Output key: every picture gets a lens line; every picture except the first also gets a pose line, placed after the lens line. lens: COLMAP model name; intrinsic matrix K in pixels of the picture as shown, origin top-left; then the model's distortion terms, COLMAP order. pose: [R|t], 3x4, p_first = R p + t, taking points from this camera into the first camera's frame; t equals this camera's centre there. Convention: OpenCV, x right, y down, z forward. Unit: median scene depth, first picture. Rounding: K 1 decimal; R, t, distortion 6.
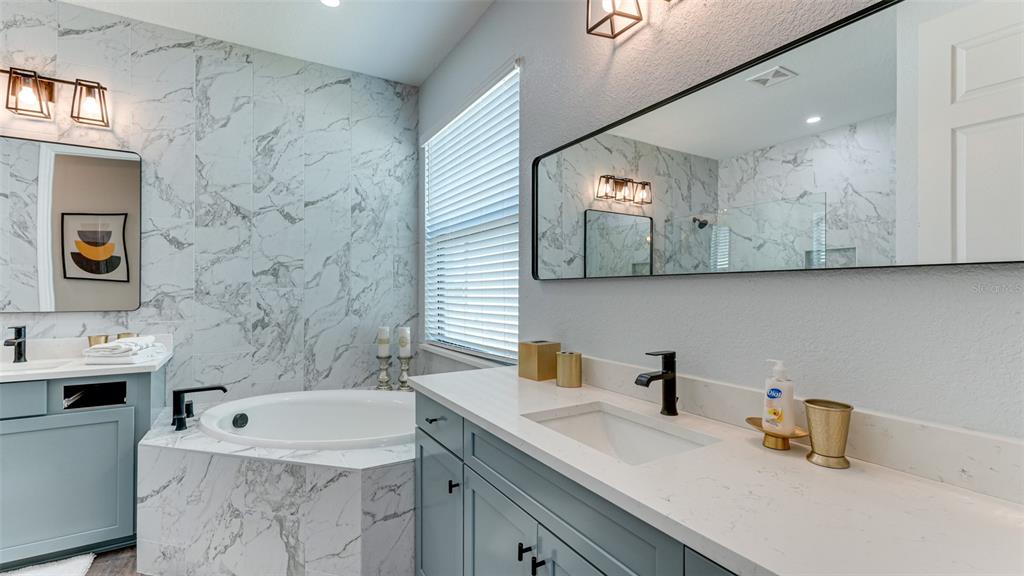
lens RADIAL K [[445.2, 0, 510.6], [0, 445.2, 286.3], [0, 0, 1]] dist [0.002761, 0.000278]
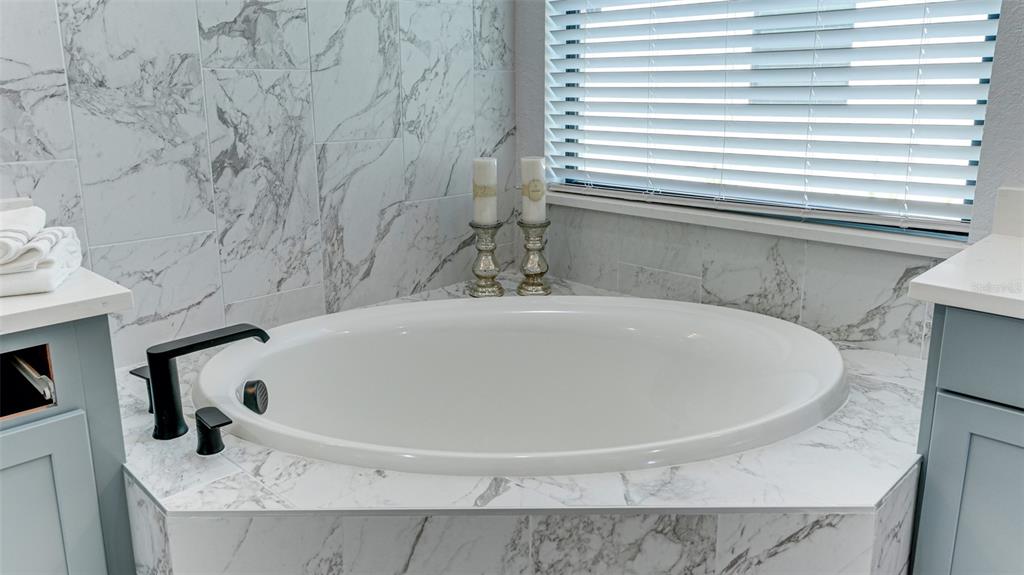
lens RADIAL K [[747.8, 0, 508.9], [0, 747.8, 248.4], [0, 0, 1]] dist [0.001493, 0.001516]
pose [[0.968002, -0.062157, 0.243121, -0.480478], [0.006512, 0.974734, 0.223275, 0.012134], [-0.250857, -0.214547, 0.943949, 0.283312]]
